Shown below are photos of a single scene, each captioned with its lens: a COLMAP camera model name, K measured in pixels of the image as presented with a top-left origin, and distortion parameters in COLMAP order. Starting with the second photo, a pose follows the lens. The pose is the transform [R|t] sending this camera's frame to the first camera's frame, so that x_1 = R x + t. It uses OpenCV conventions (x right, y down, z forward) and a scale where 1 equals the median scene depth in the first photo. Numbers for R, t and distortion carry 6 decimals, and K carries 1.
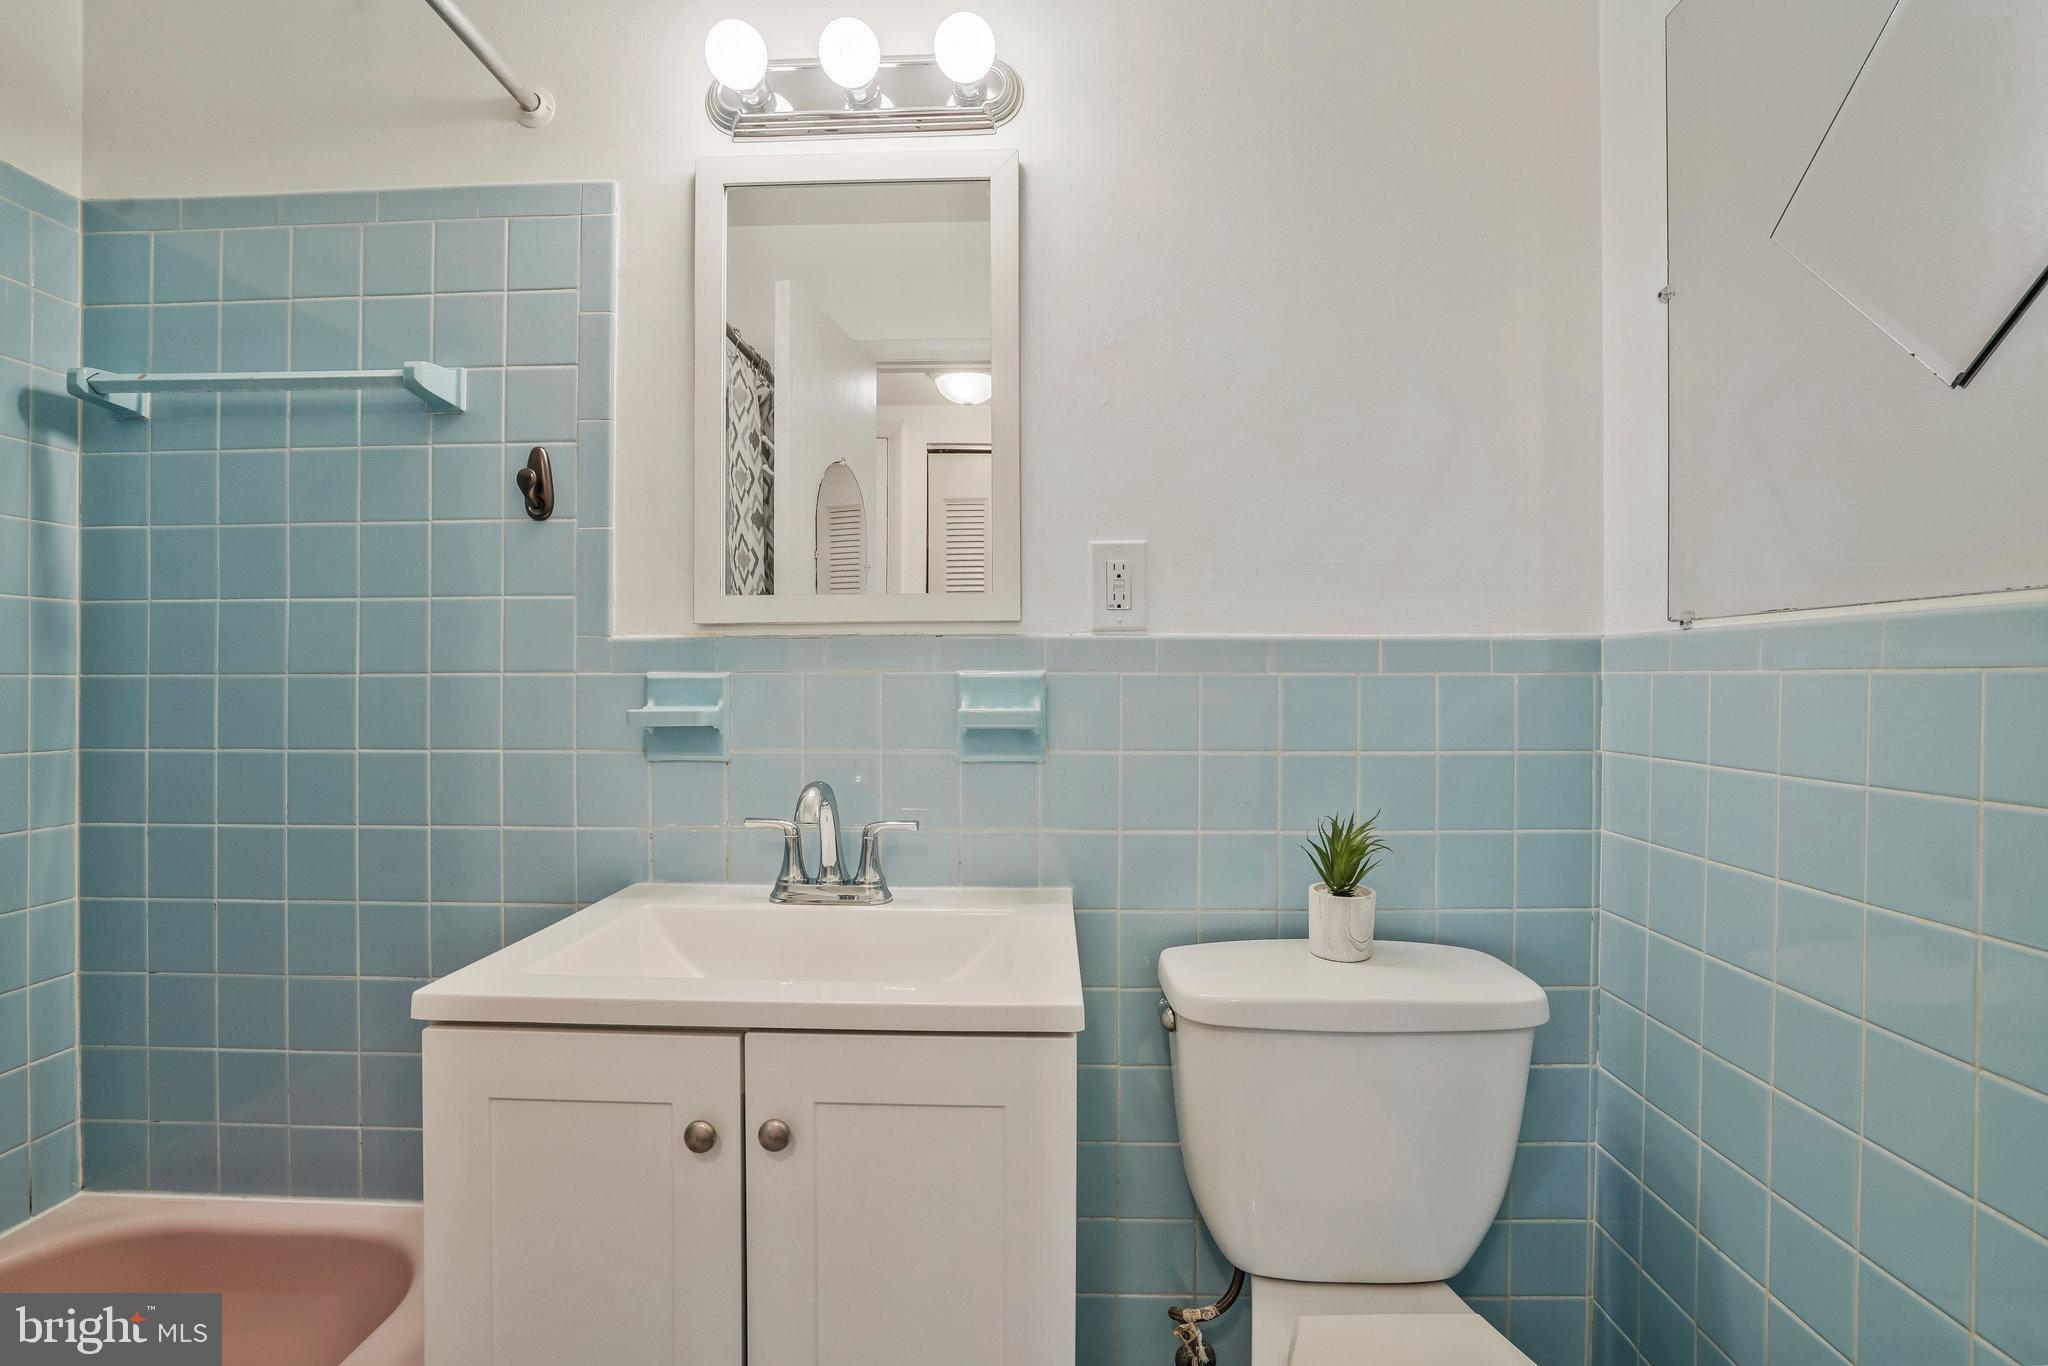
lens RADIAL K [[1001.5, 0, 934.4], [0, 1001.5, 679.6], [0, 0, 1]] dist [-0.050188, 0.000507]
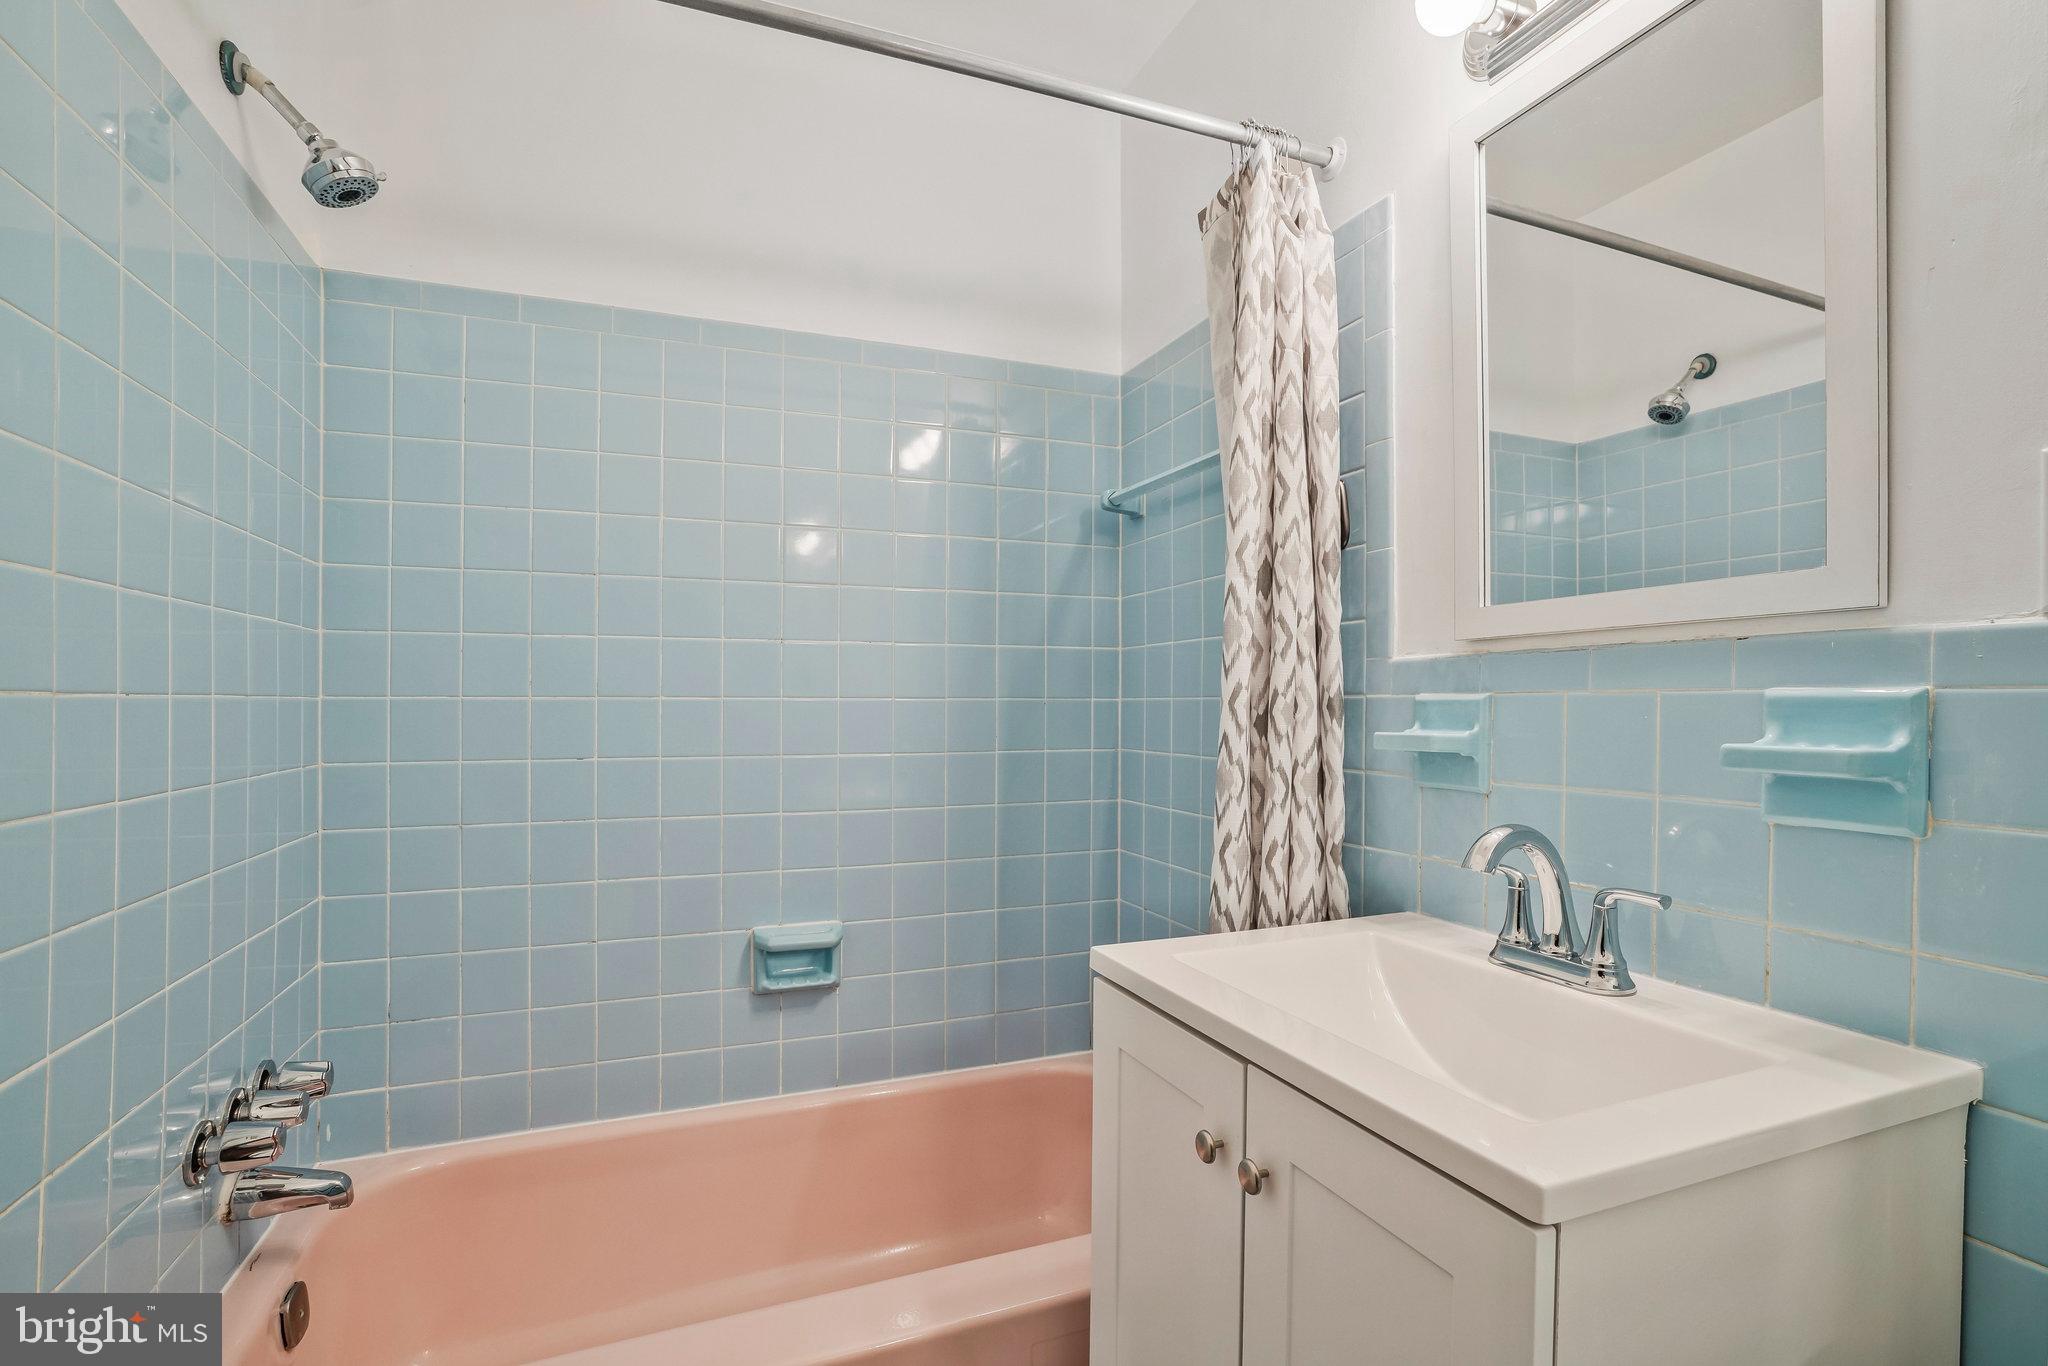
lens RADIAL K [[978.7, 0, 1025.4], [0, 978.7, 702.7], [0, 0, 1]] dist [-0.052433, 0.015338]
pose [[0.404290, 0.000140, -0.914631, 0.412099], [0.006432, 0.999975, 0.002996, -0.004274], [0.914608, -0.007094, 0.404279, 0.282339]]
